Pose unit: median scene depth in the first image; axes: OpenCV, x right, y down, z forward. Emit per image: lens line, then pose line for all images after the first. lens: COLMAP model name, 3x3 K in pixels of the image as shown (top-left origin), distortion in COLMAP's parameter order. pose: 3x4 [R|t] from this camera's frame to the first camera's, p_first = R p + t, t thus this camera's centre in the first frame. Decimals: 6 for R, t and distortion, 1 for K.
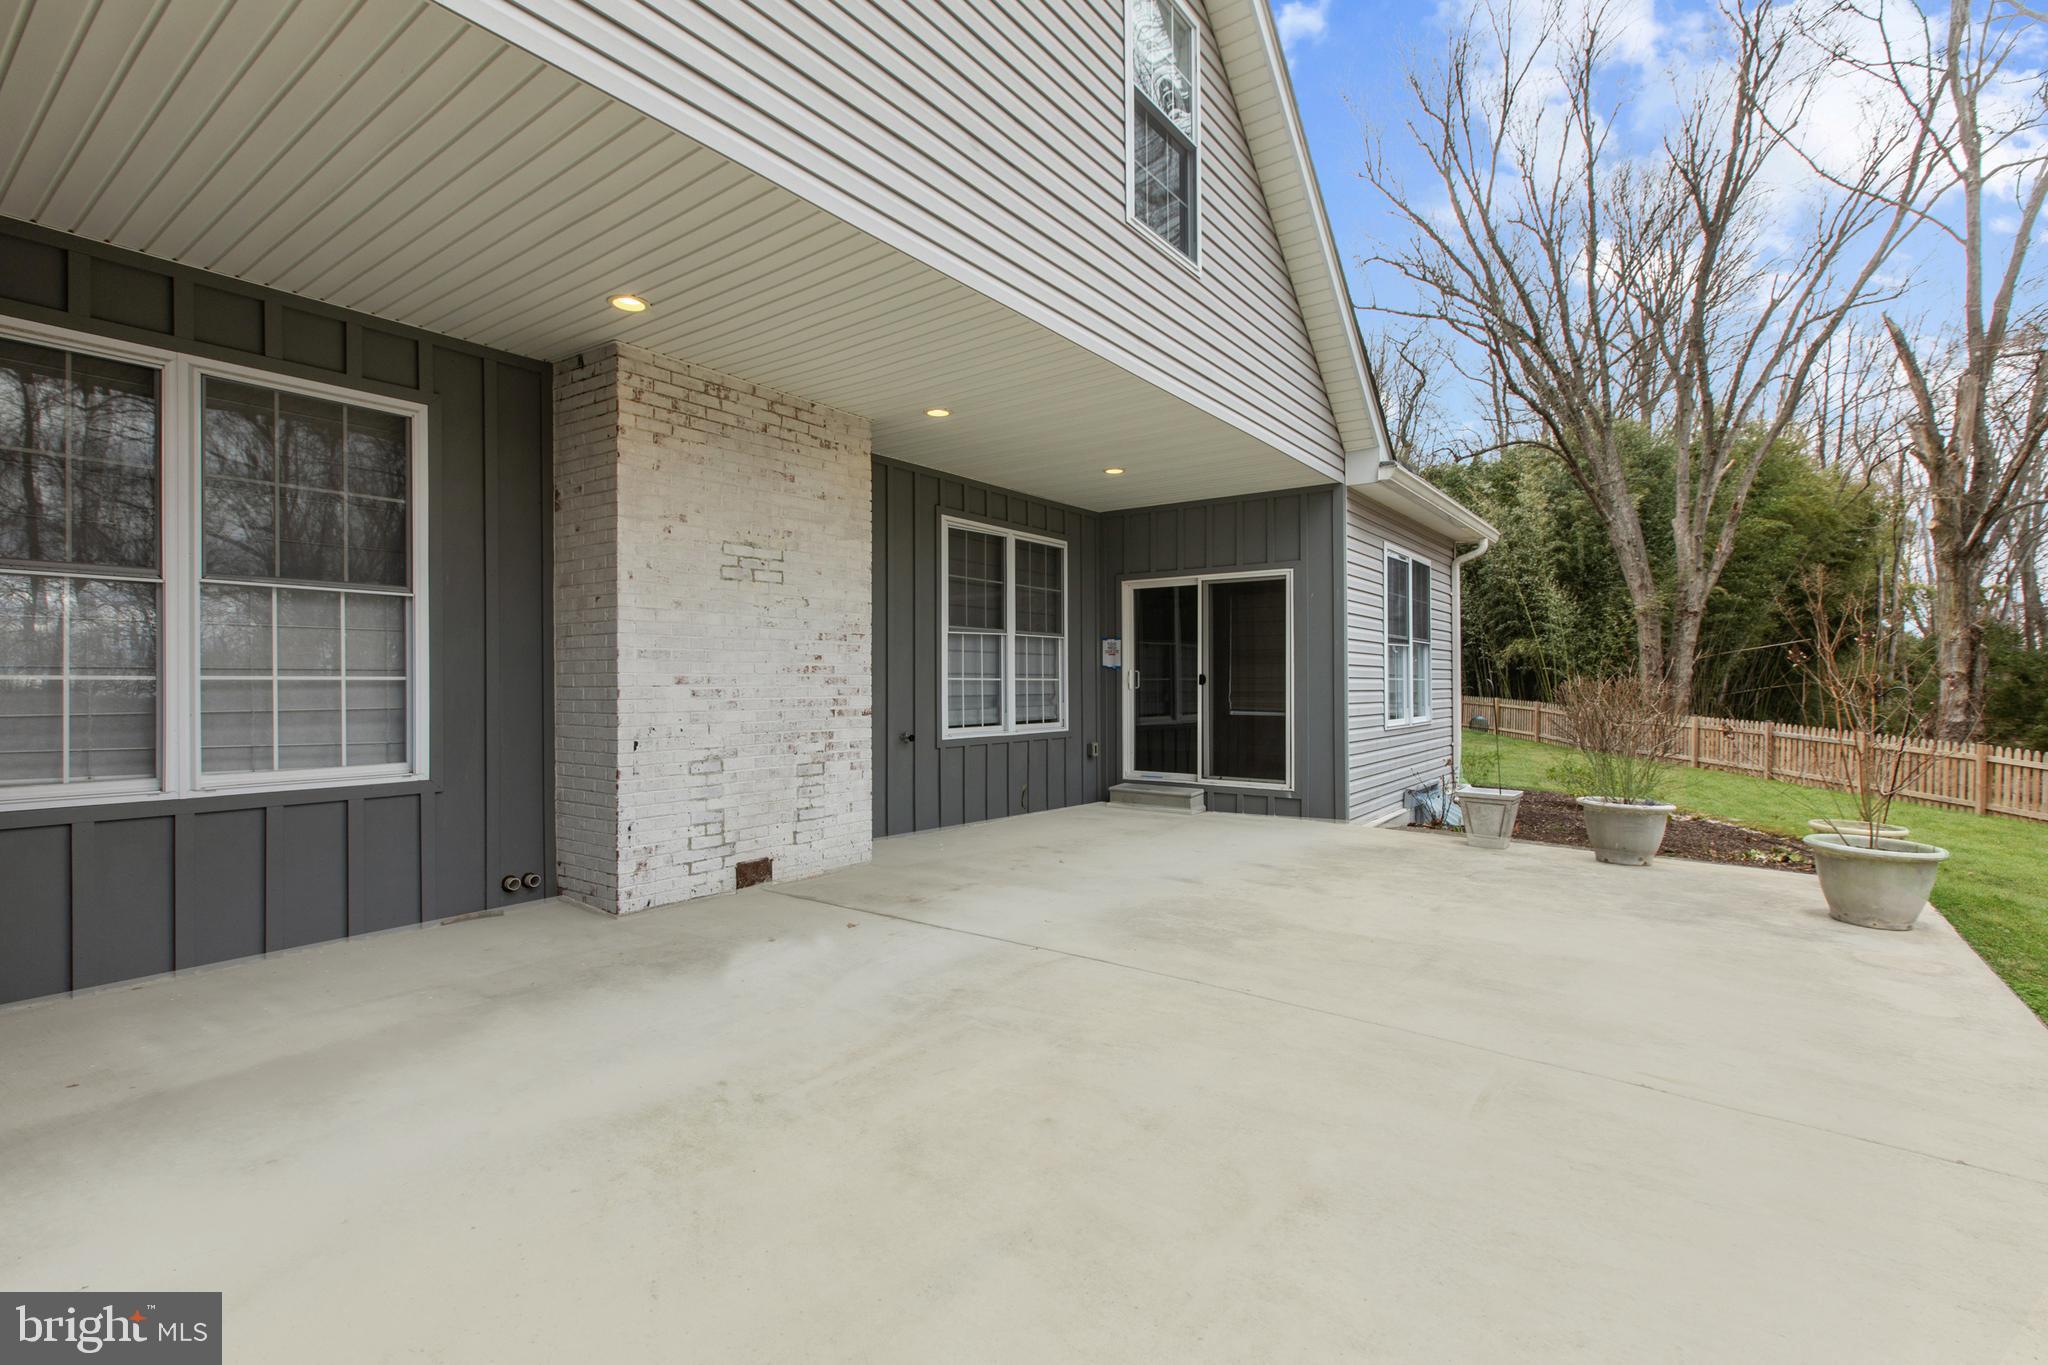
lens RADIAL K [[939.1, 0, 1028.4], [0, 939.1, 682.1], [0, 0, 1]] dist [-0.000155, -0.000436]
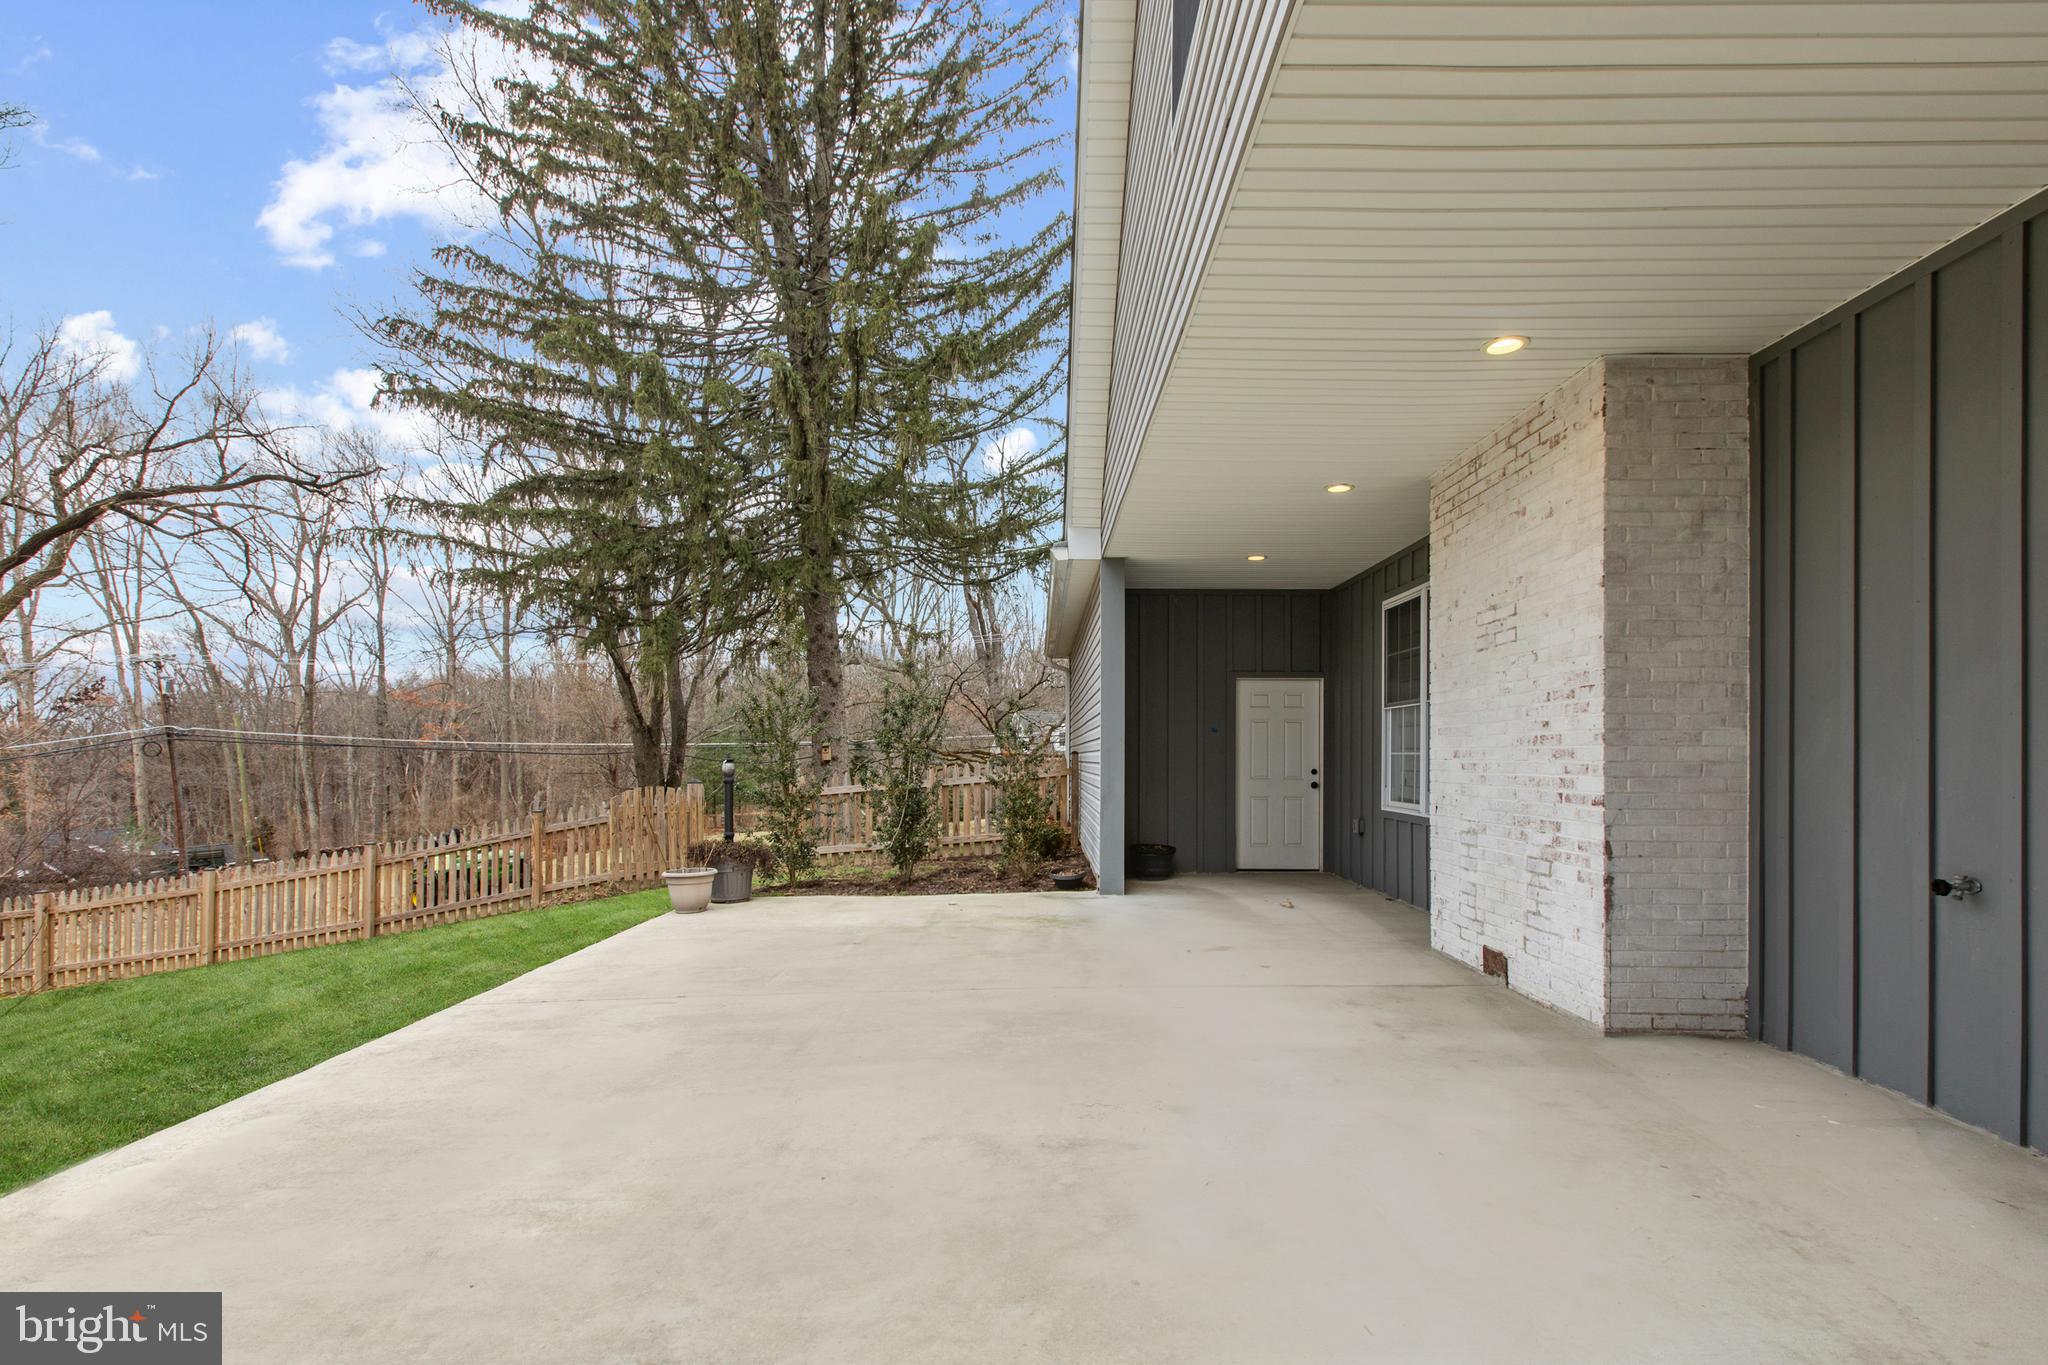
lens RADIAL K [[939.1, 0, 1037.4], [0, 939.1, 750.3], [0, 0, 1]] dist [-0.000155, -0.000436]
pose [[-0.803474, -0.003308, -0.595330, 0.577181], [0.000184, 0.999983, -0.005805, -0.000220], [0.595339, -0.004774, -0.803460, 1.379229]]
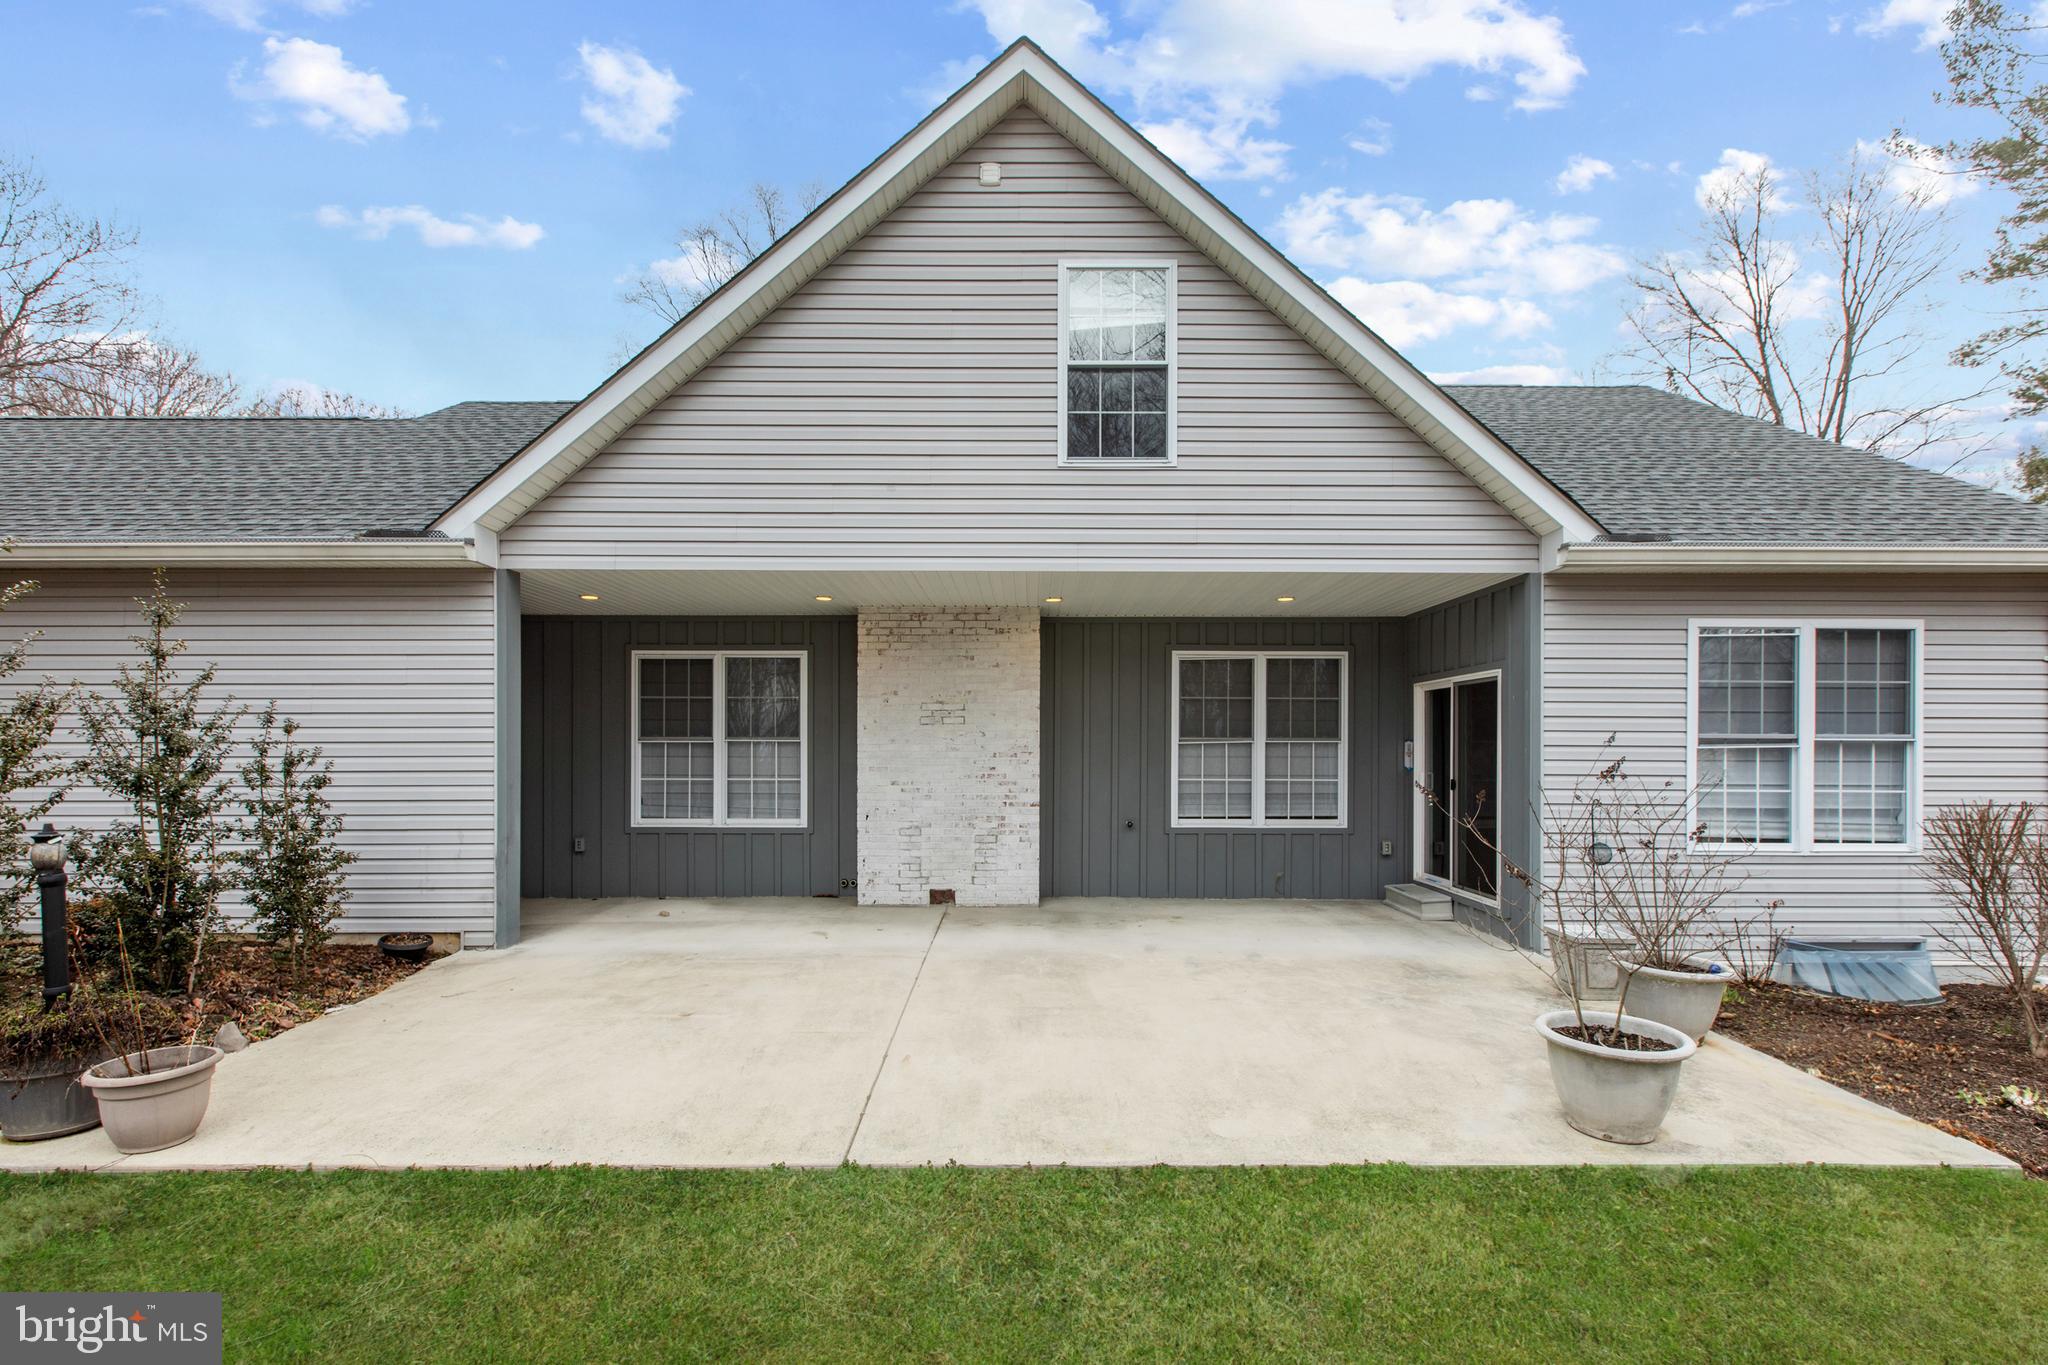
lens RADIAL K [[939.1, 0, 1029.2], [0, 939.1, 759.8], [0, 0, 1]] dist [-0.000155, -0.000436]
pose [[0.597288, 0.009885, -0.801966, 1.079550], [-0.002020, 0.999939, 0.010821, -0.058001], [0.802024, -0.004844, 0.597272, 0.109966]]
